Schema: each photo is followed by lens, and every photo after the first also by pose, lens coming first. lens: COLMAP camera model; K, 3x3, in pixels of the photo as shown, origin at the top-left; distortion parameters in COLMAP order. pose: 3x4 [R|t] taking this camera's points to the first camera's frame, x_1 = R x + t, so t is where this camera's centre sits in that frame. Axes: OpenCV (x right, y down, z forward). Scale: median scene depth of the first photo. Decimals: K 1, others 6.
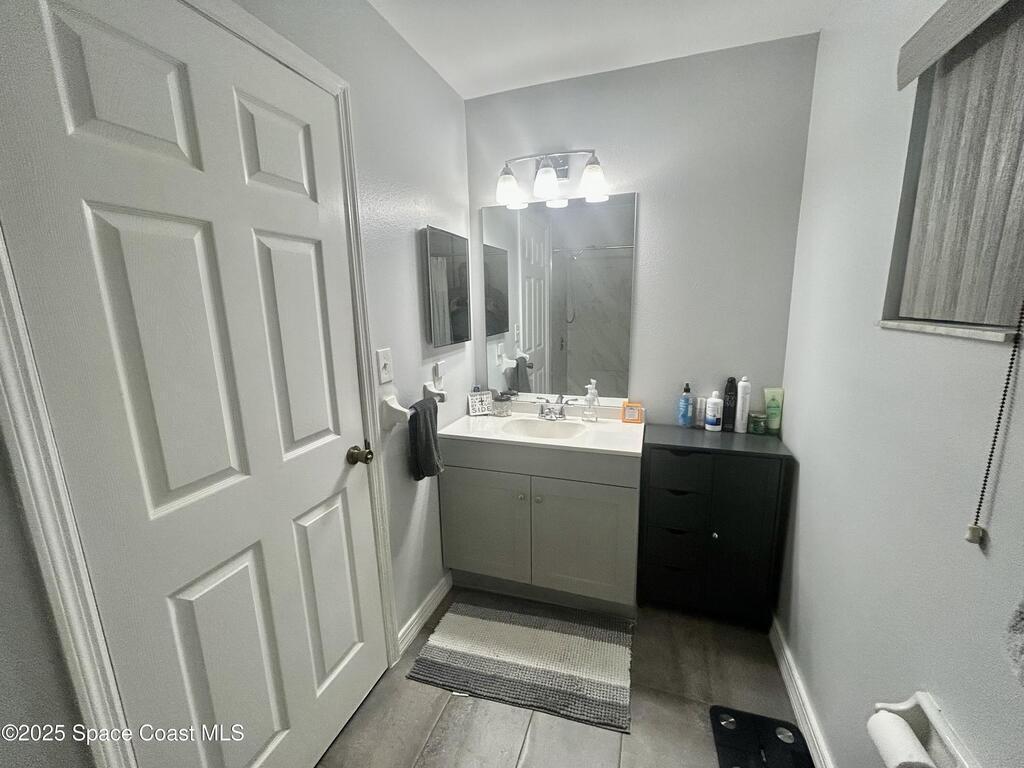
lens RADIAL K [[412.1, 0, 503.0], [0, 412.1, 402.0], [0, 0, 1]] dist [0.002183, -0.000279]
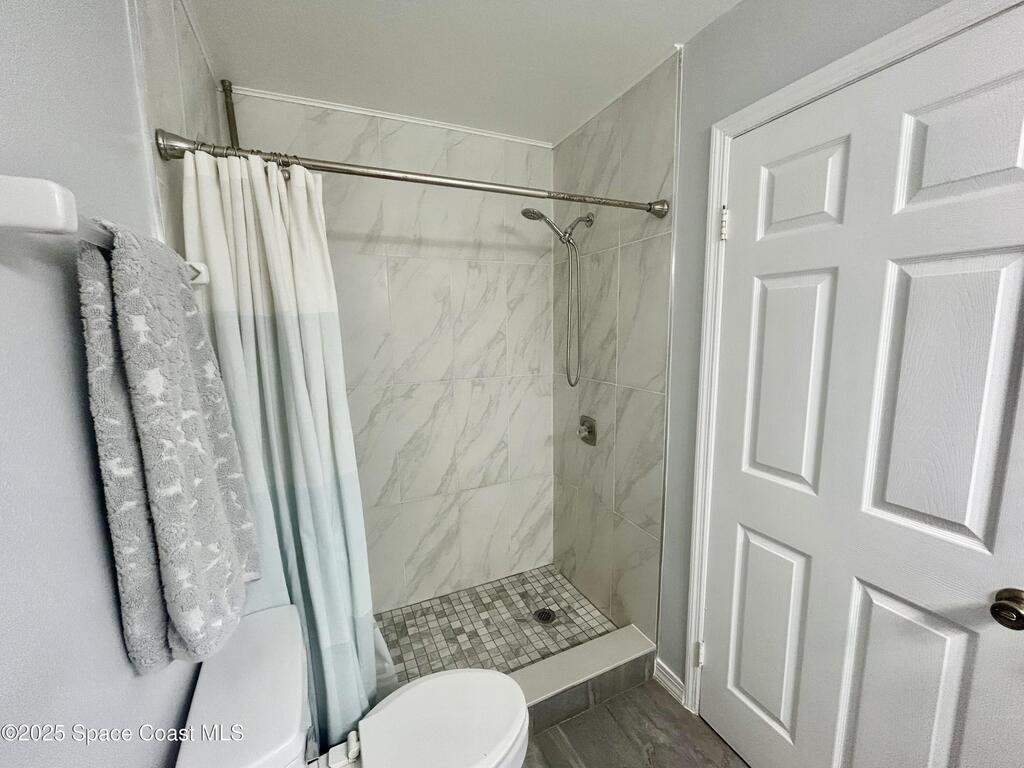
lens RADIAL K [[412.1, 0, 512.4], [0, 412.1, 382.3], [0, 0, 1]] dist [0.002183, -0.000279]
pose [[-0.722419, 0.153272, -0.674254, 0.636161], [-0.100993, 0.941276, 0.322180, -0.364787], [0.684040, 0.300844, -0.664516, 1.089117]]
